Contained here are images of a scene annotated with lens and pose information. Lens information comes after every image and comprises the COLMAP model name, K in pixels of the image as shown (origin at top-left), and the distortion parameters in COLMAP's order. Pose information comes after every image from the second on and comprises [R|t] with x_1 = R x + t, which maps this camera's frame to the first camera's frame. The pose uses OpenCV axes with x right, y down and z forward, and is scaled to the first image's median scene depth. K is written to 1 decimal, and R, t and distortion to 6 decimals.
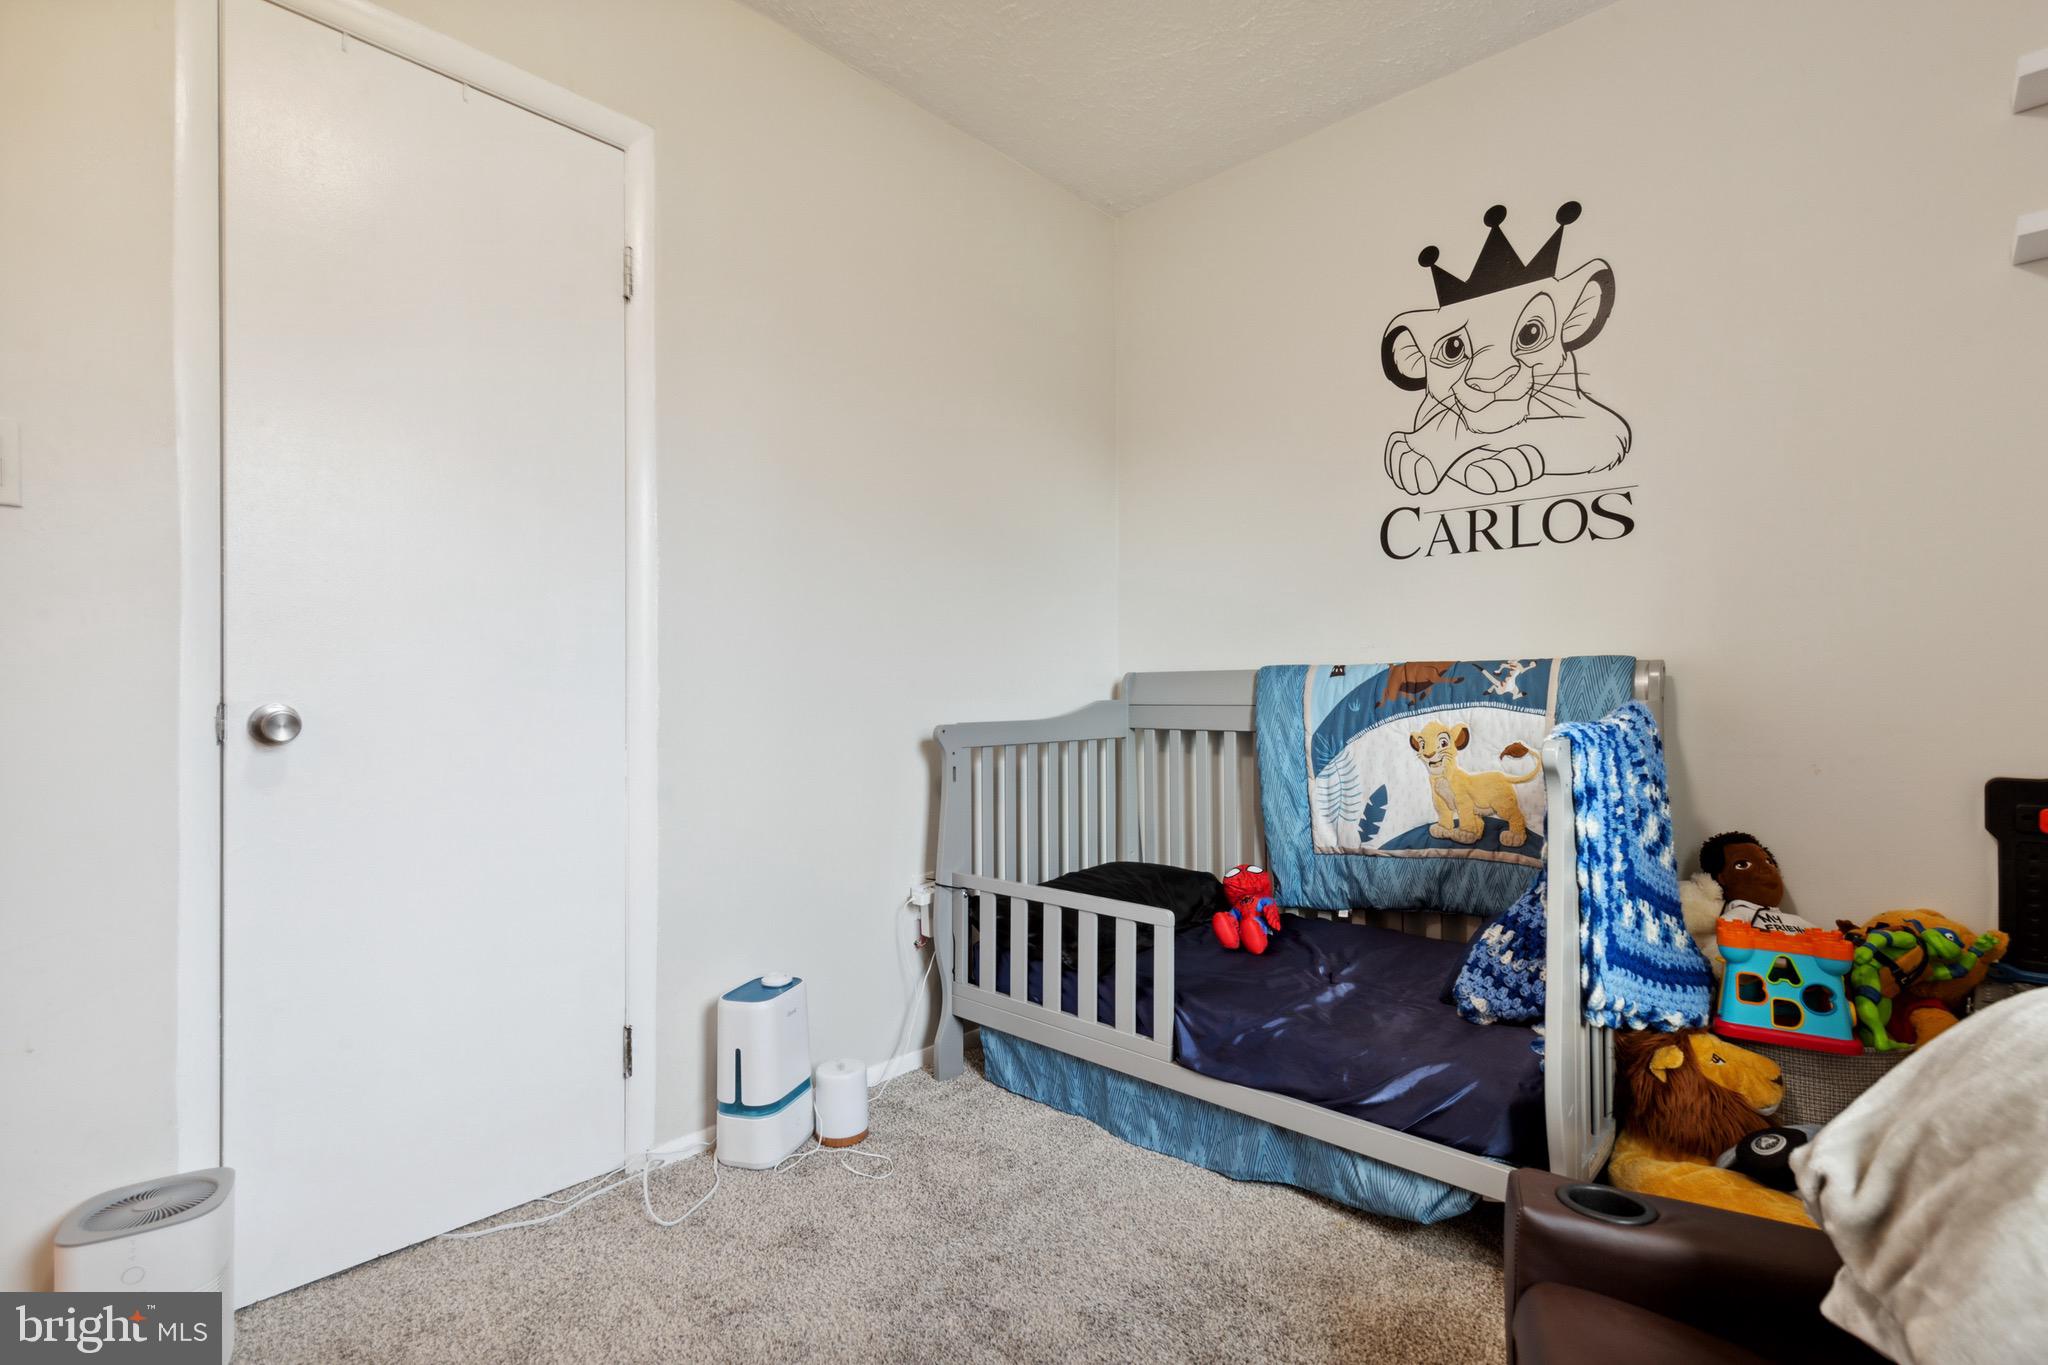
lens RADIAL K [[936.9, 0, 1022.2], [0, 936.9, 691.0], [0, 0, 1]] dist [0.003455, 0.000107]
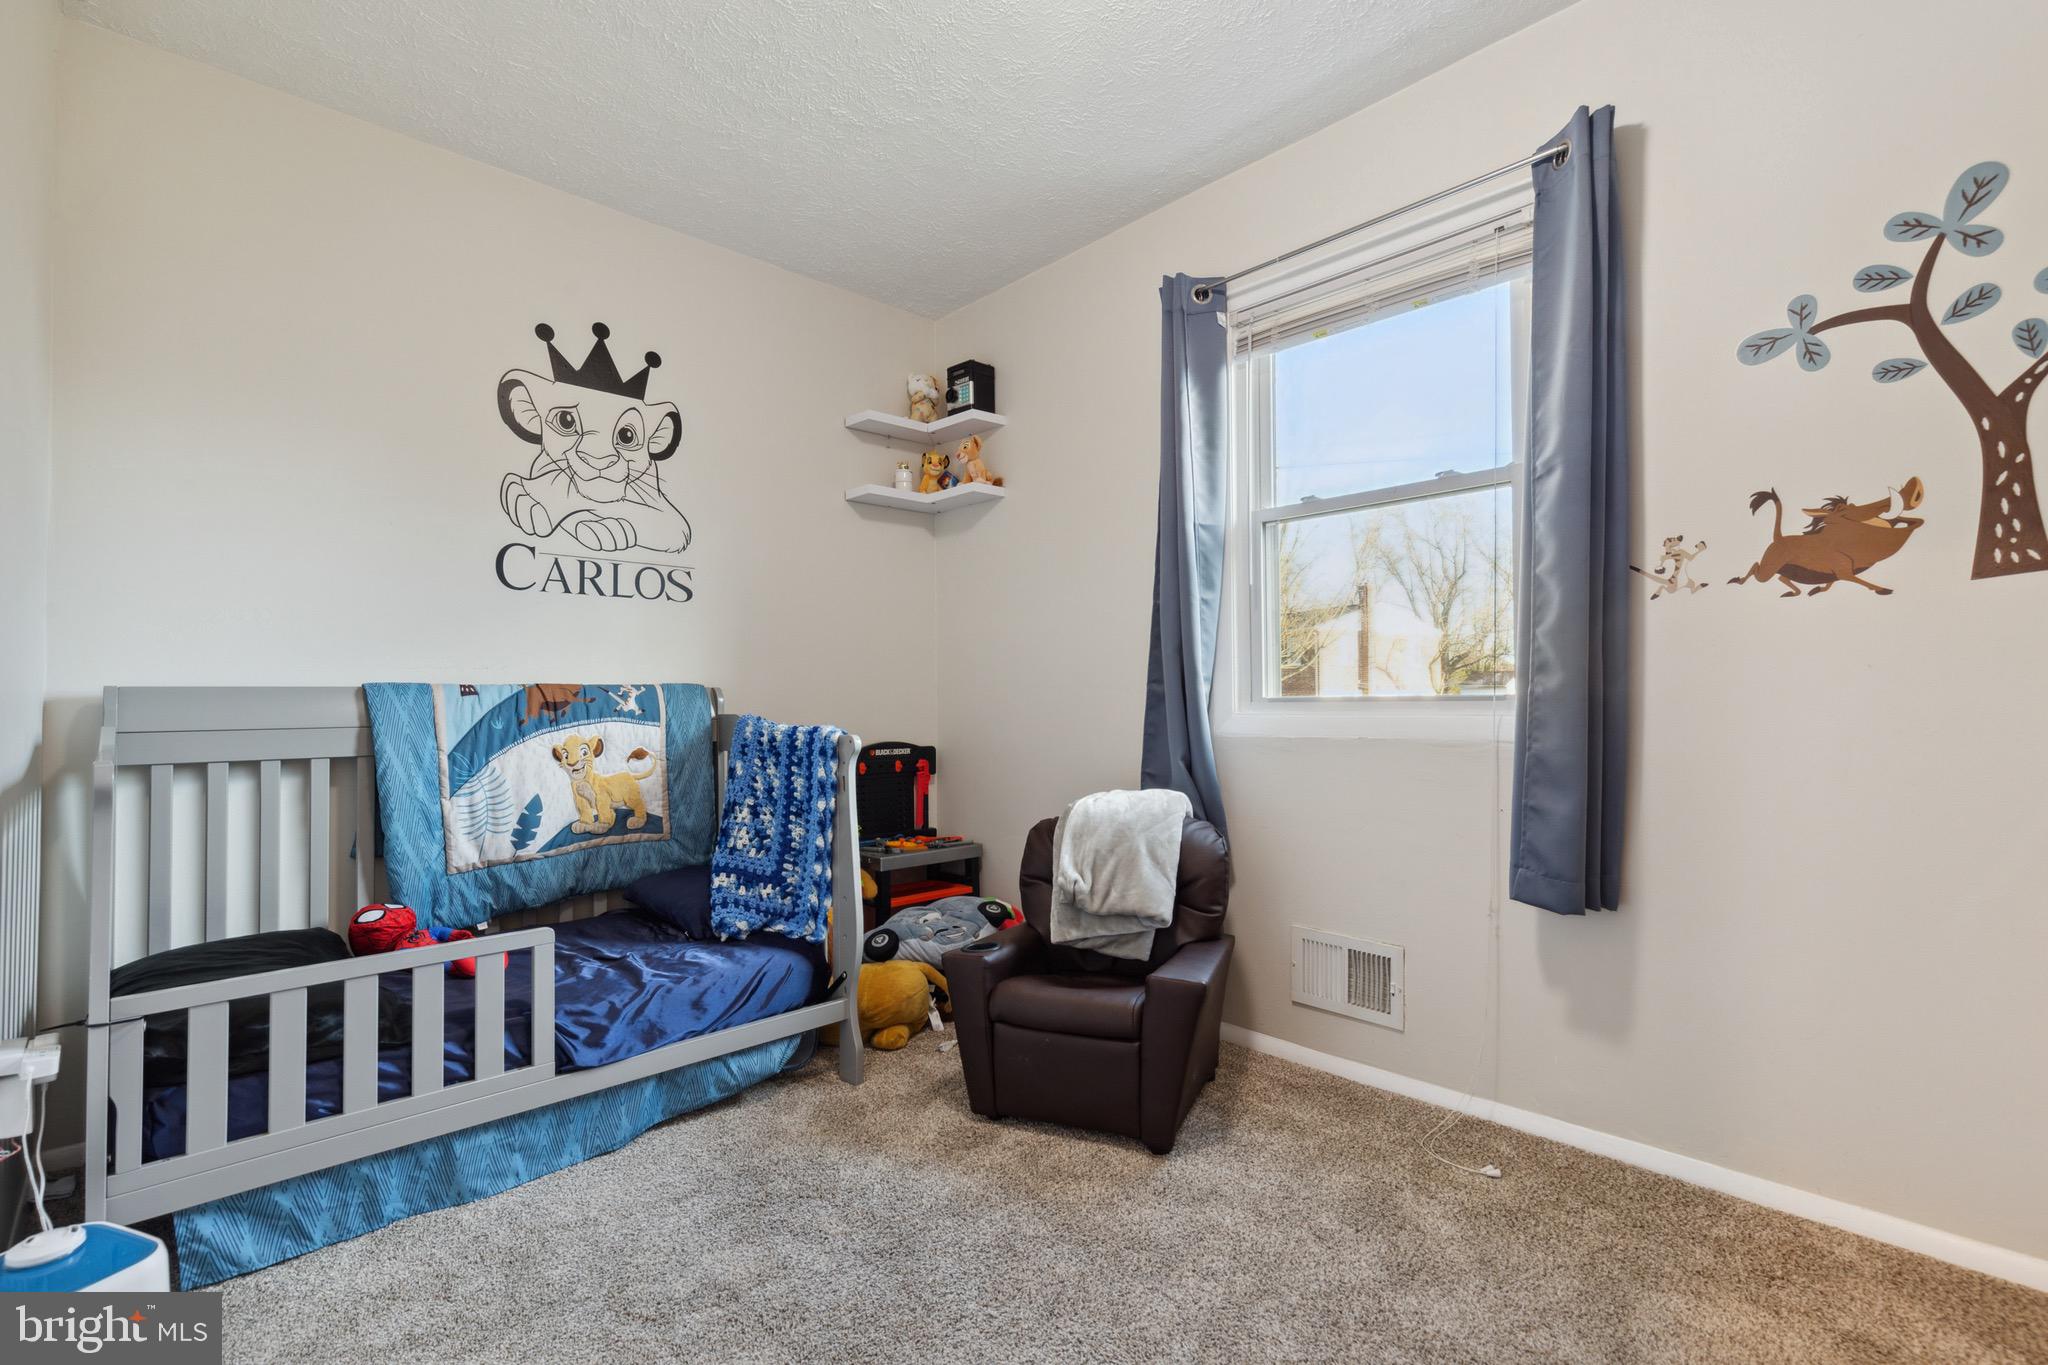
lens RADIAL K [[936.9, 0, 1021.8], [0, 936.9, 687.7], [0, 0, 1]] dist [0.003455, 0.000107]
pose [[0.057839, 0.019983, 0.998126, -0.713850], [0.009231, 0.999746, -0.020551, 0.002459], [-0.998283, 0.010402, 0.057640, 0.374332]]
